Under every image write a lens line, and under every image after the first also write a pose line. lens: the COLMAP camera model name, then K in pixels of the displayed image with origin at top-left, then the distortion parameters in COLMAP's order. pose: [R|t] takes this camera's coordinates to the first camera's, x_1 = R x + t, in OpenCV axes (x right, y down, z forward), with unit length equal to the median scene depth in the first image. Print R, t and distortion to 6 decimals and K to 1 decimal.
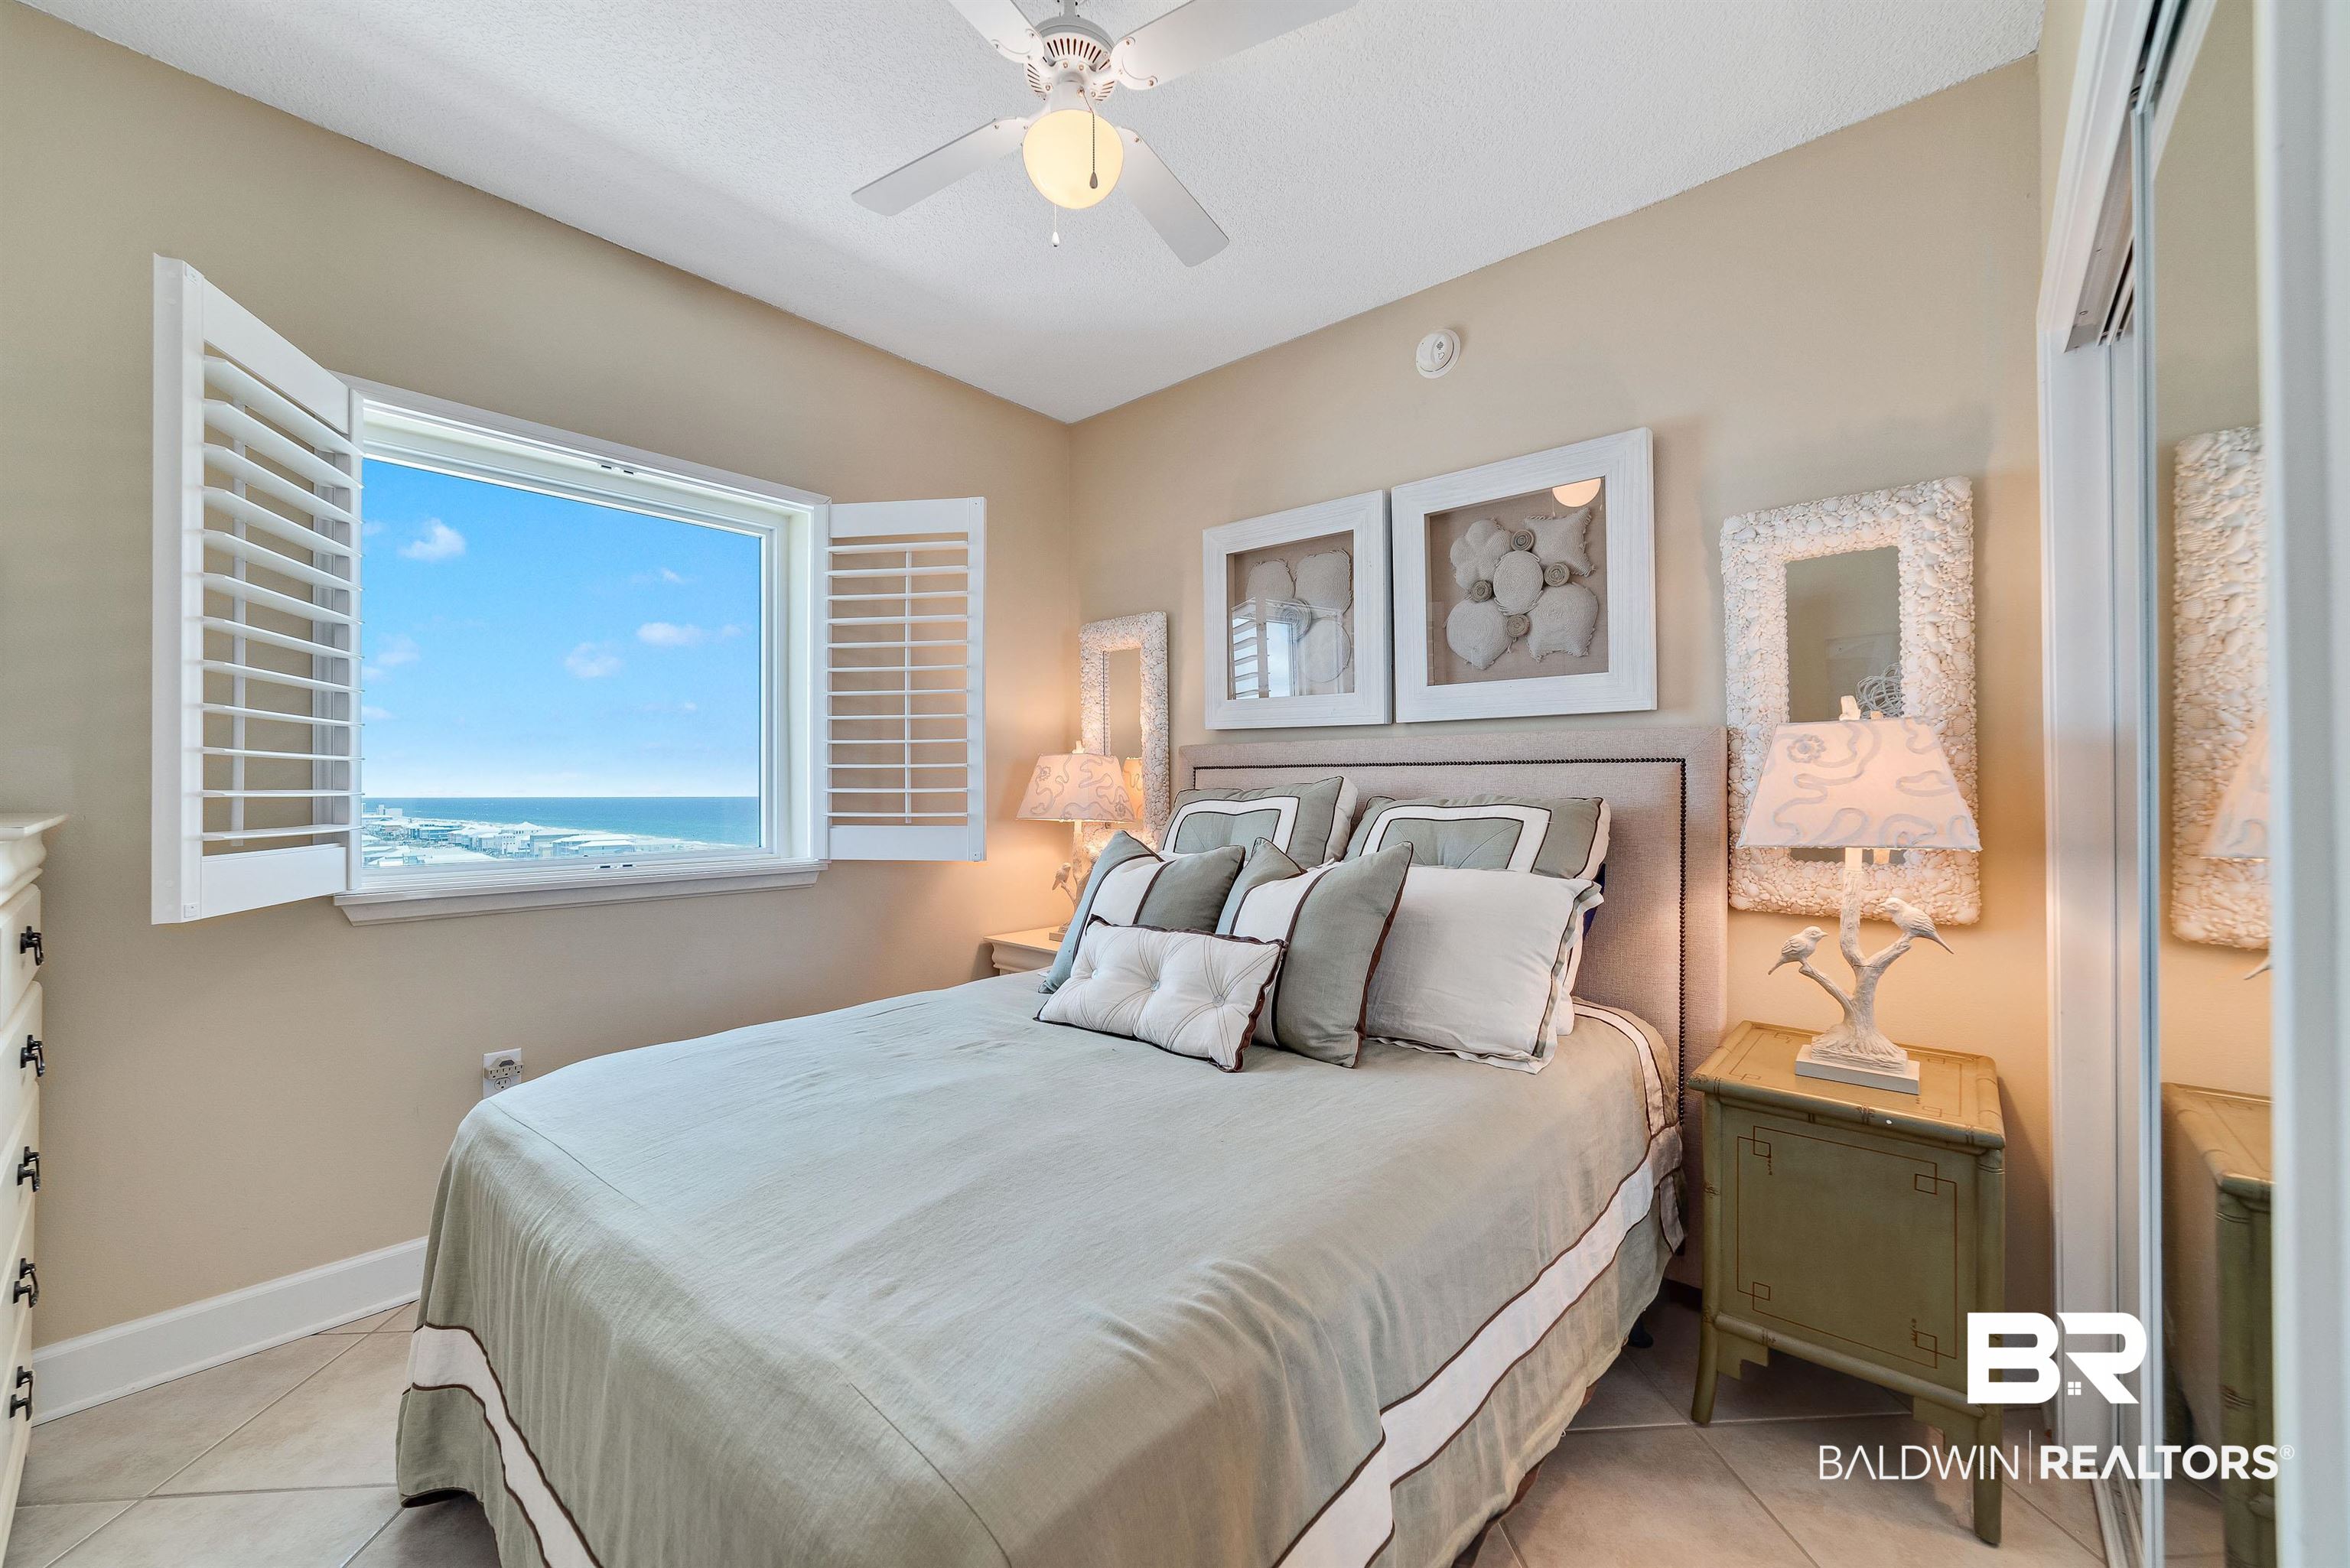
lens RADIAL K [[913.4, 0, 1187.6], [0, 913.4, 784.7], [0, 0, 1]] dist [-0.010947, 0.004195]
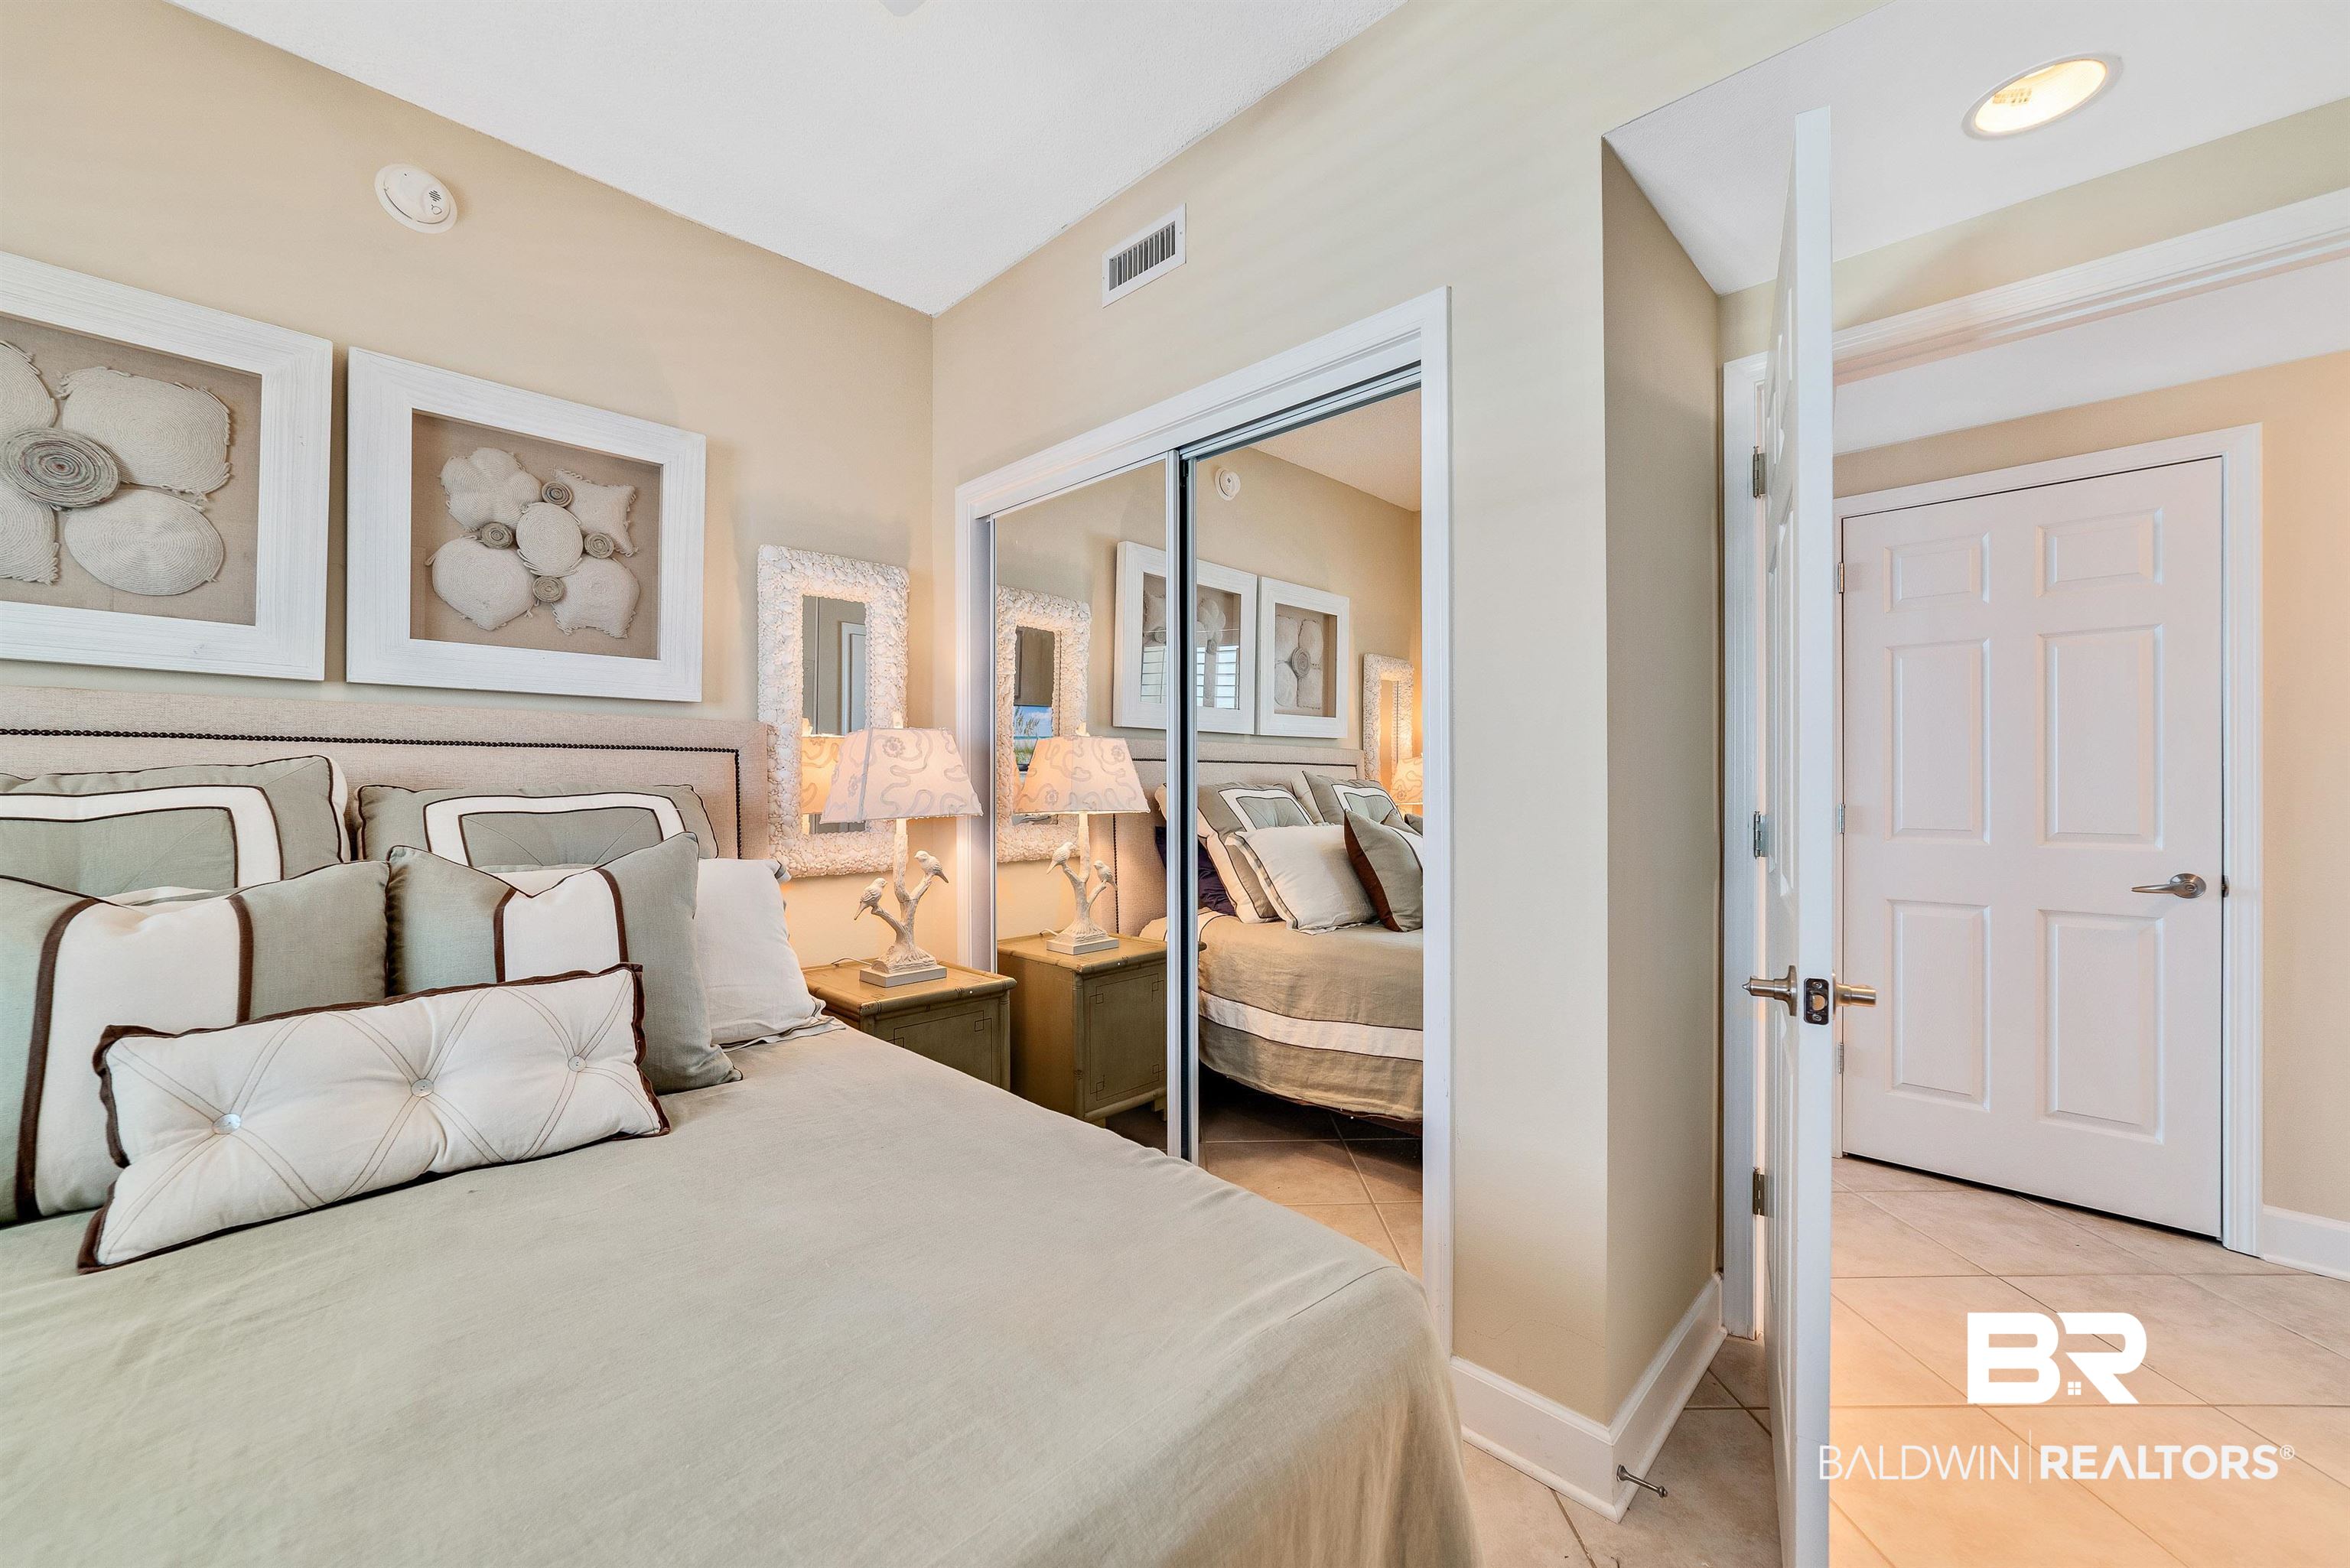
lens RADIAL K [[913.4, 0, 1171.5], [0, 913.4, 785.4], [0, 0, 1]] dist [-0.010947, 0.004195]
pose [[0.074376, -0.002985, 0.997226, -0.538287], [-0.005114, 0.999981, 0.003374, 0.009167], [-0.997217, -0.005350, 0.074360, 0.393711]]
